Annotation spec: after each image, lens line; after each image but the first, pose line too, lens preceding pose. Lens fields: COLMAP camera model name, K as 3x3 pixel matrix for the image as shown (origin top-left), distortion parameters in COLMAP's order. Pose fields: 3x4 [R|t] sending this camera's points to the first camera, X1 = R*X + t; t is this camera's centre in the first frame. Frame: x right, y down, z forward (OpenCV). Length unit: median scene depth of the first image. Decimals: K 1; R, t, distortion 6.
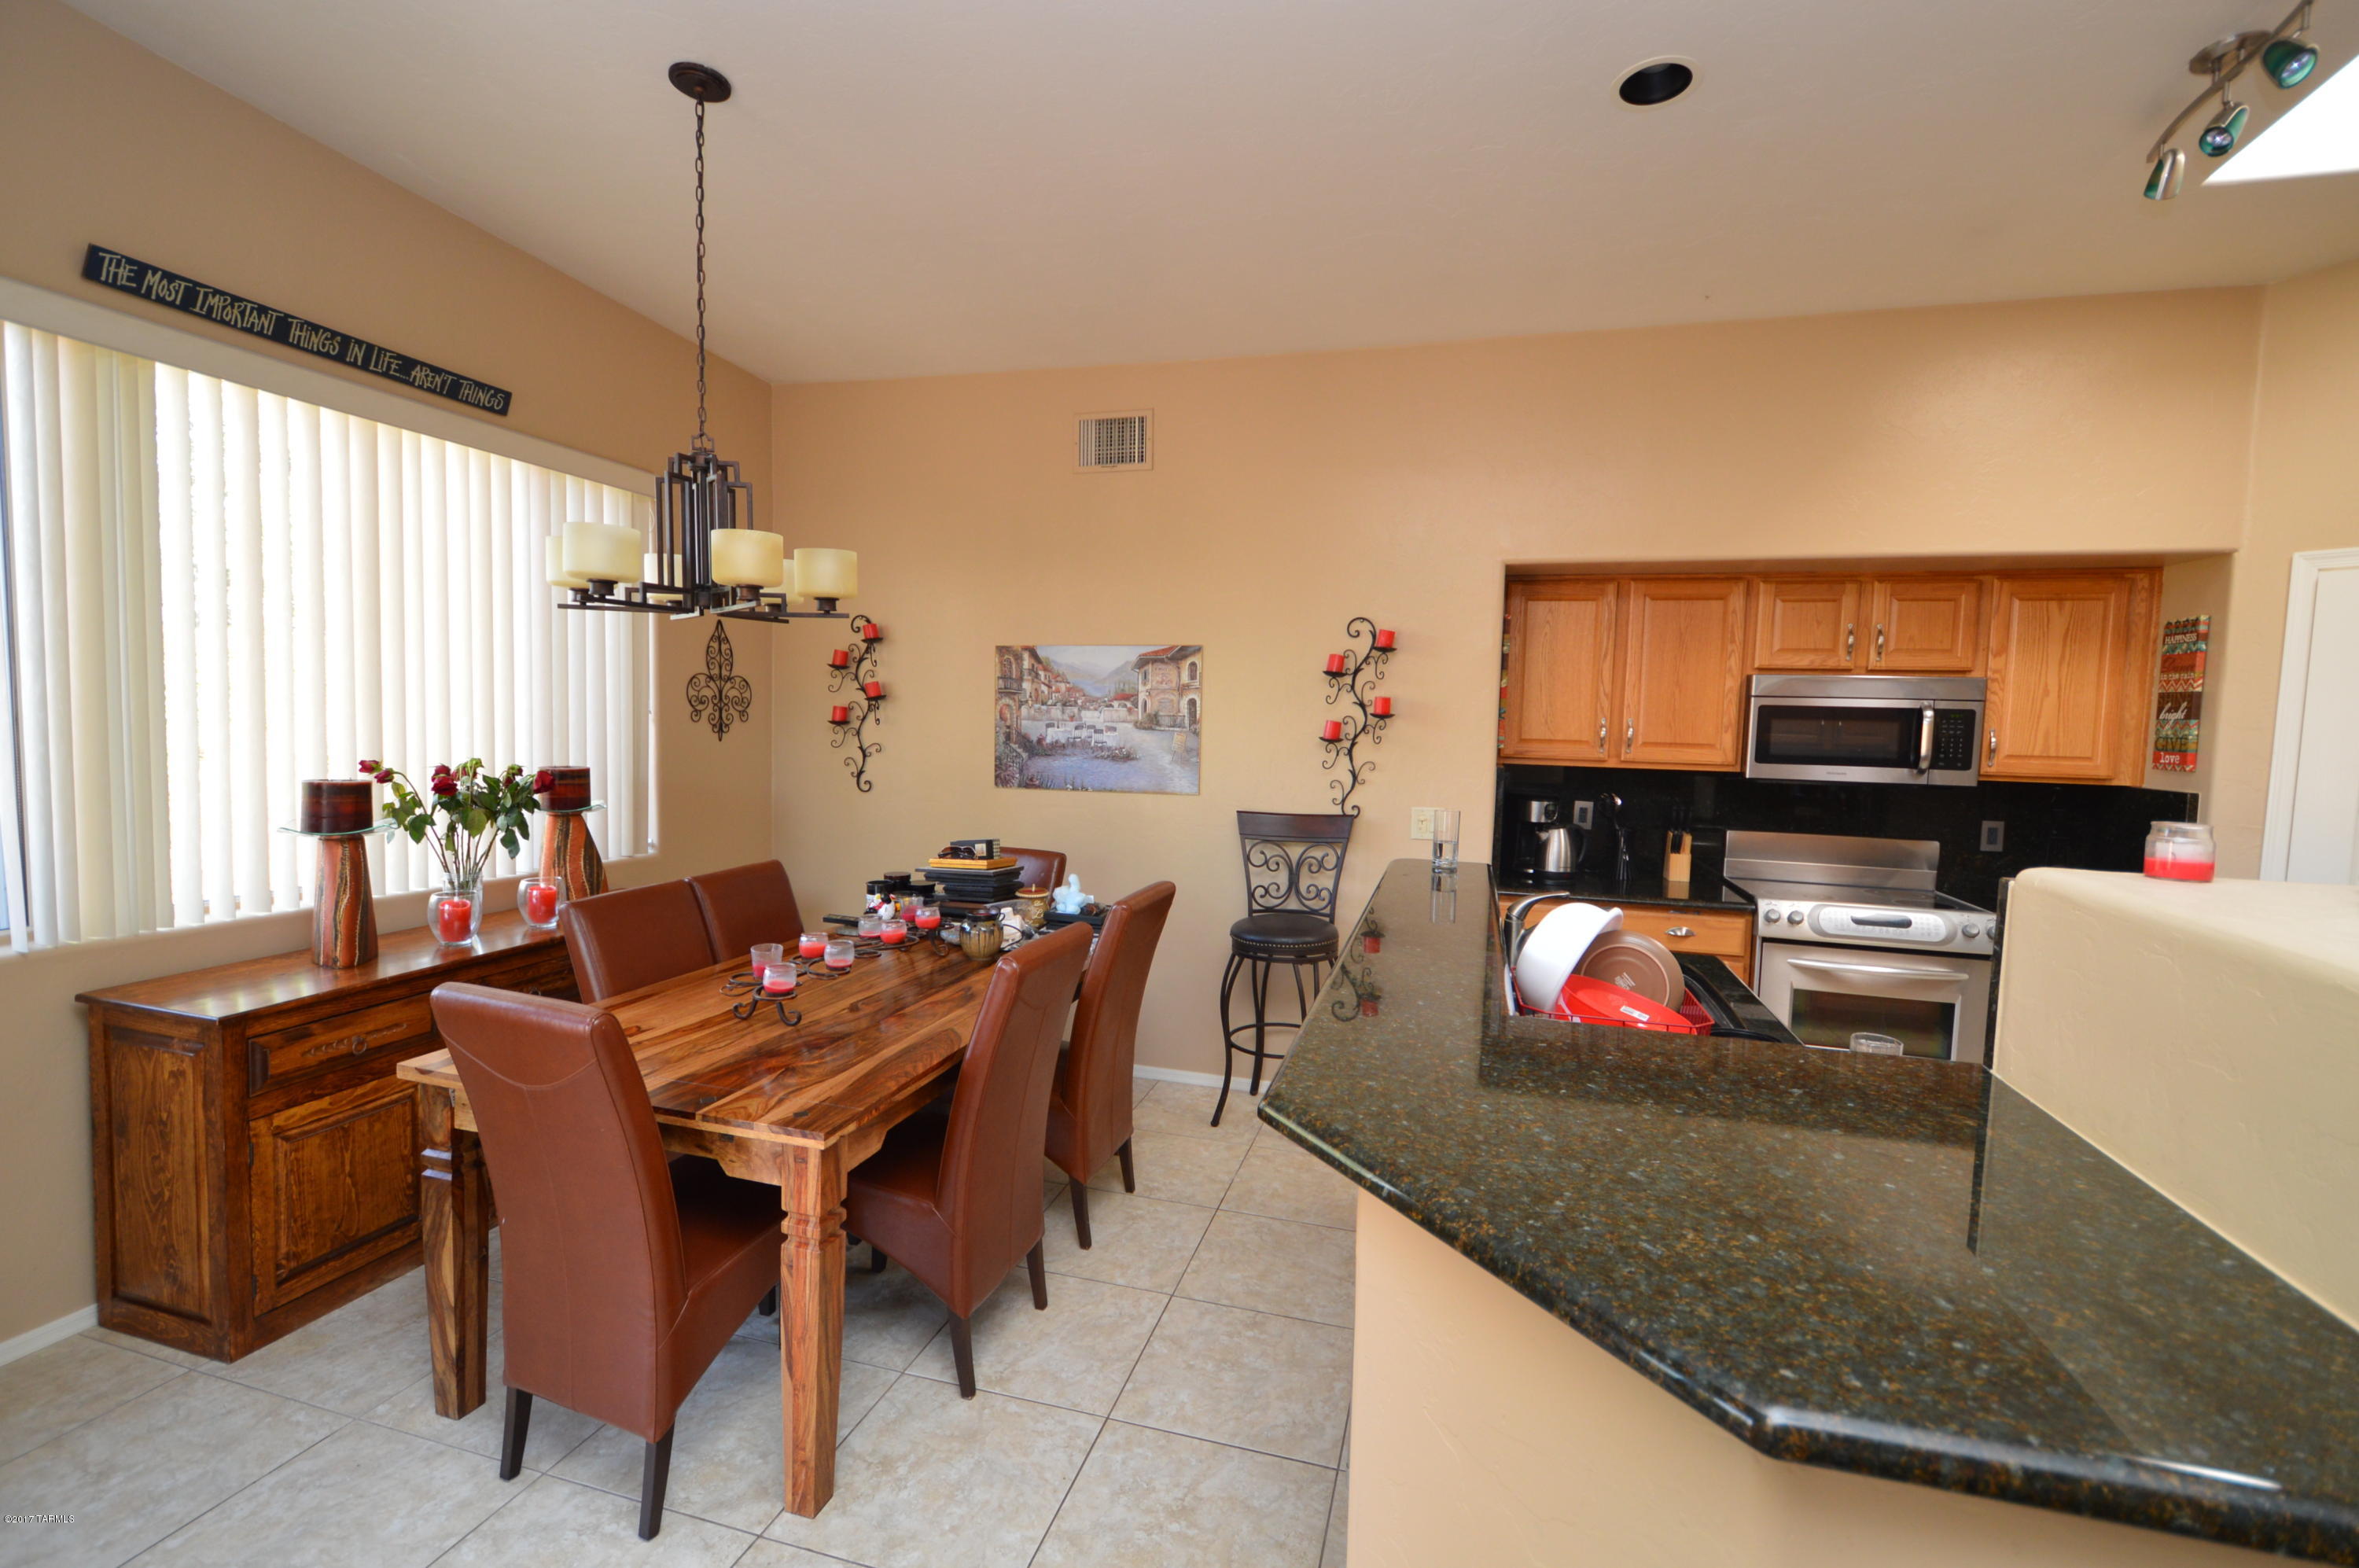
lens RADIAL K [[1043.0, 0, 1180.4], [0, 1043.0, 786.0], [0, 0, 1]] dist [-0.002405, -0.000263]
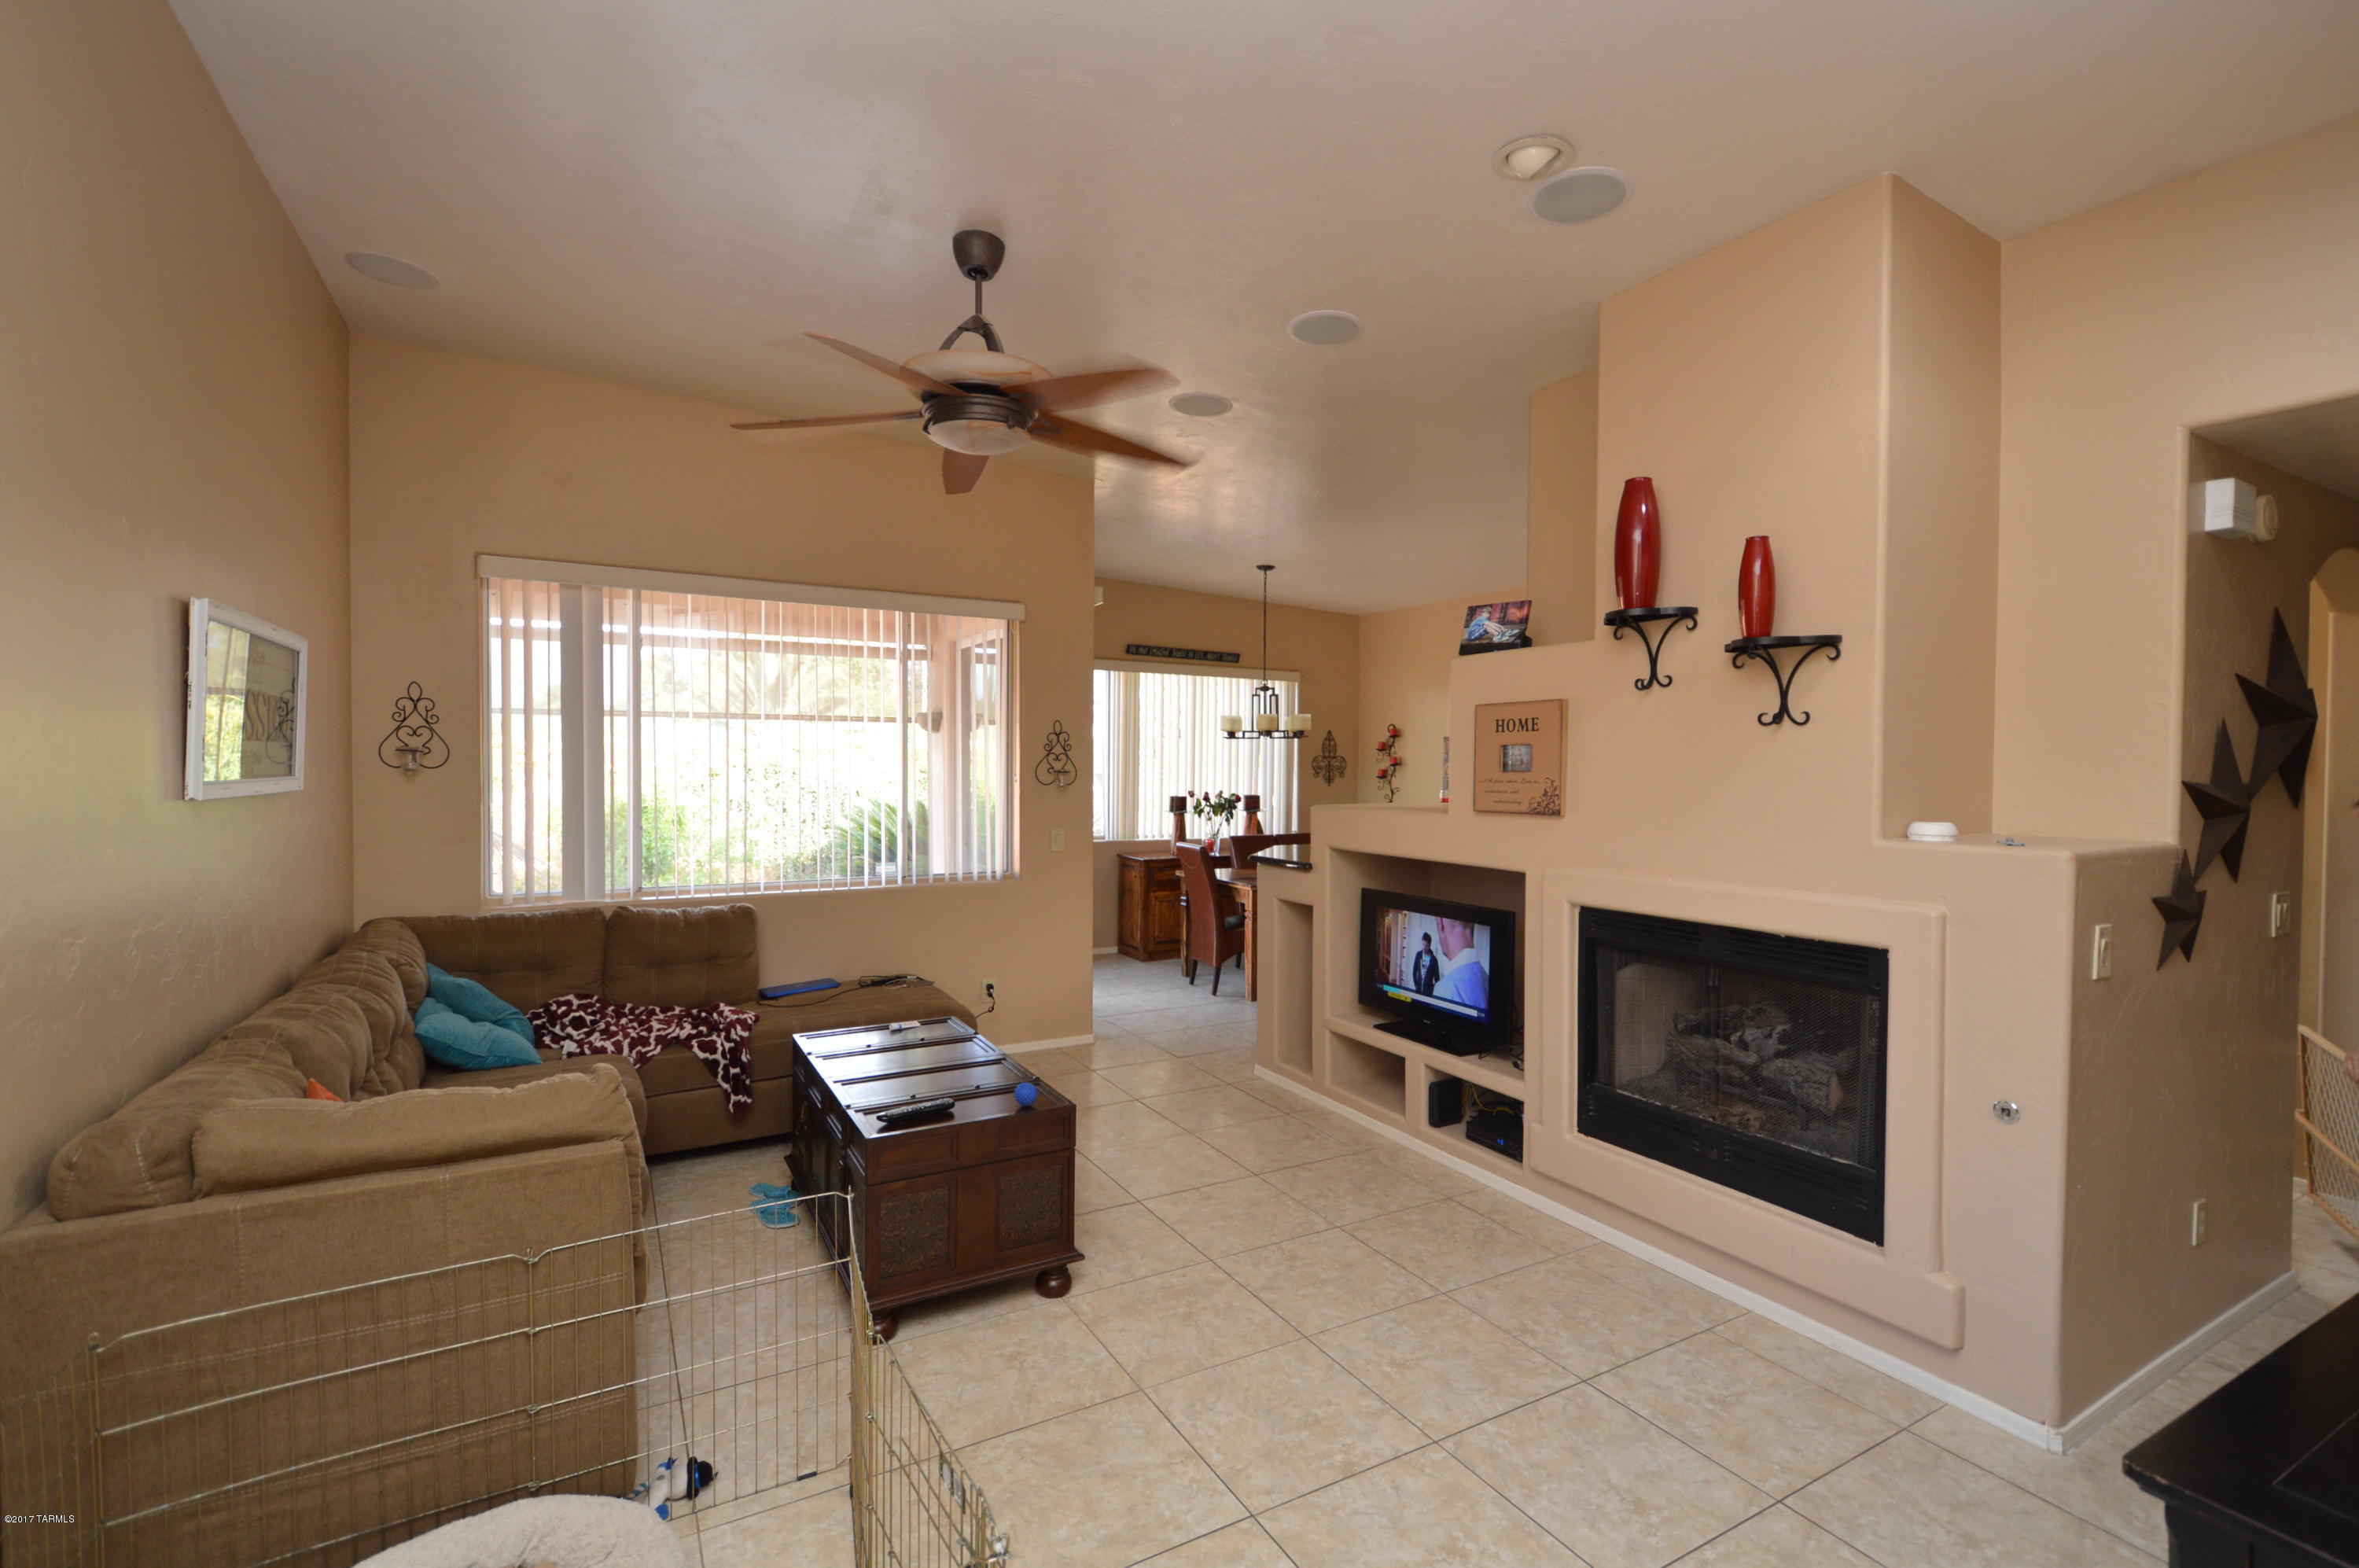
lens RADIAL K [[1043.0, 0, 1183.8], [0, 1043.0, 782.7], [0, 0, 1]] dist [-0.002405, -0.000263]
pose [[0.710674, -0.015398, -0.703353, 1.297917], [-0.033976, 0.997843, -0.056175, 0.121760], [0.702700, 0.063819, 0.708618, -1.113225]]
